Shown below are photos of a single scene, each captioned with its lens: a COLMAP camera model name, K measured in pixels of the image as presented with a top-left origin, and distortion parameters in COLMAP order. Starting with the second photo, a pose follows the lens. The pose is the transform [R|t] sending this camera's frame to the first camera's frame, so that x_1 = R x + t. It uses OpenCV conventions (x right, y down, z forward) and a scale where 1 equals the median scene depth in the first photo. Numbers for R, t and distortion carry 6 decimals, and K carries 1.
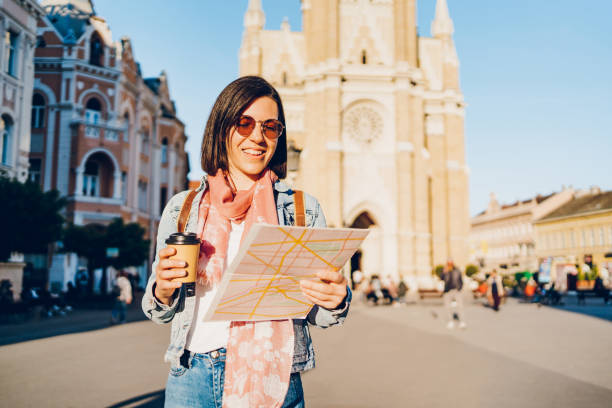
lens RADIAL K [[604.5, 0, 302.8], [0, 604.5, 201.3], [0, 0, 1]] dist [0.004446, 0.000000]
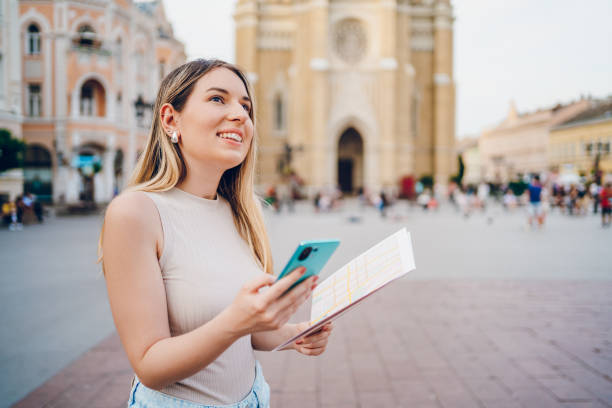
lens RADIAL K [[604.5, 0, 307.4], [0, 604.5, 200.7], [0, 0, 1]] dist [0.004446, 0.000000]
pose [[0.997878, 0.001592, -0.065086, 0.123161], [0.008364, 0.988283, 0.152406, -0.020633], [0.064566, -0.152627, 0.986173, -0.099904]]
